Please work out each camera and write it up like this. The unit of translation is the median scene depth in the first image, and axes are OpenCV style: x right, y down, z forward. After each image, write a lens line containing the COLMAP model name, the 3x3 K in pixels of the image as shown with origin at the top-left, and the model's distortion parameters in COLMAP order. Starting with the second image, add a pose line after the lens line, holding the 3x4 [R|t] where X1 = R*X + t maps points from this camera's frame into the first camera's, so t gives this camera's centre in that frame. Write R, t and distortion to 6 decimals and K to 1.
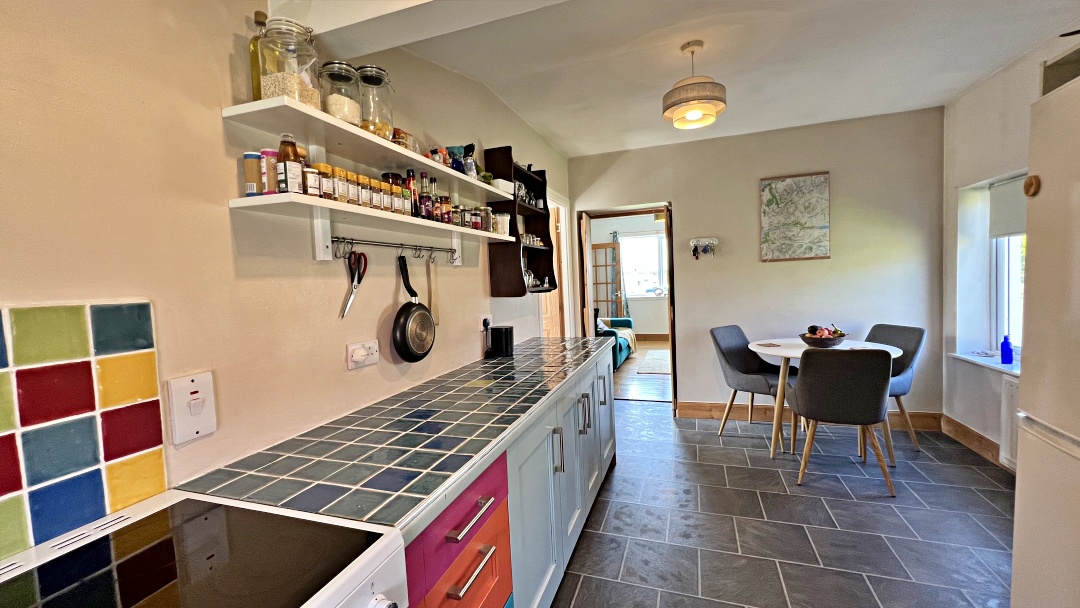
lens RADIAL K [[430.8, 0, 539.5], [0, 430.8, 304.0], [0, 0, 1]] dist [-0.002508, 0.000100]
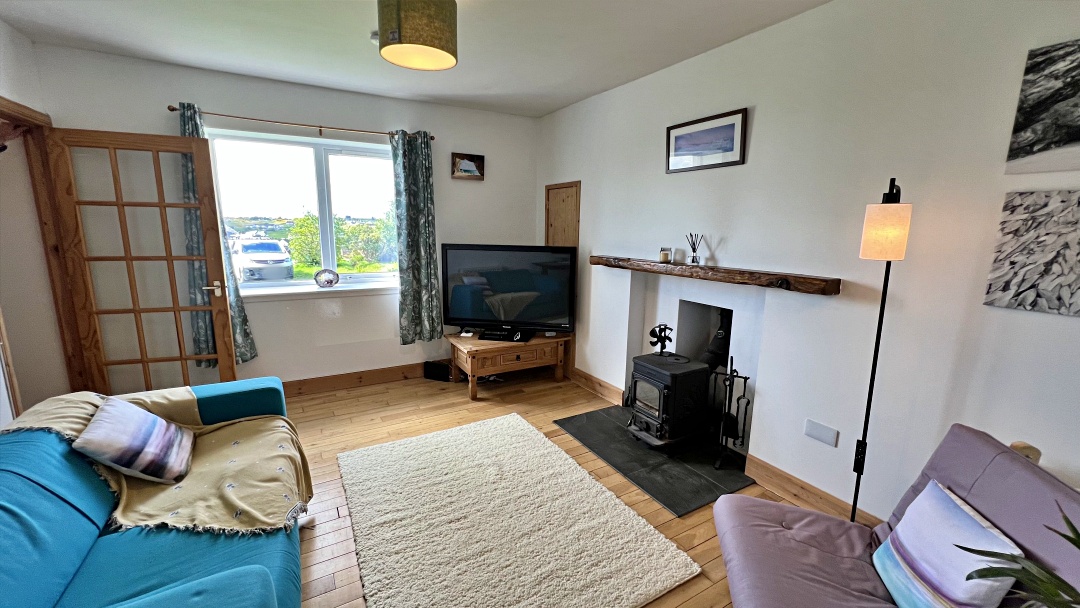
lens RADIAL K [[430.8, 0, 537.0], [0, 430.8, 302.0], [0, 0, 1]] dist [-0.002508, 0.000100]
pose [[0.657453, -0.080123, 0.749223, 0.256187], [0.000395, 0.994367, 0.105993, -0.141619], [-0.753495, -0.069390, 0.653781, 1.589281]]
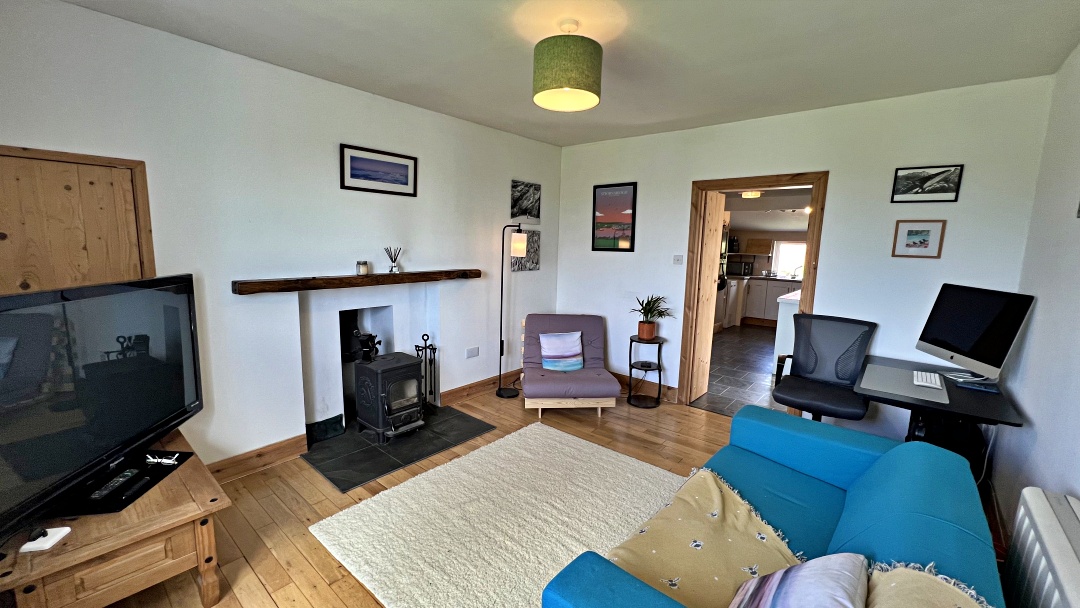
lens RADIAL K [[430.8, 0, 543.2], [0, 430.8, 300.9], [0, 0, 1]] dist [-0.002508, 0.000100]
pose [[-0.931118, -0.031118, 0.363389, 0.390050], [0.036158, 0.983569, 0.176872, -0.222016], [-0.362922, 0.177828, -0.914694, 2.659089]]
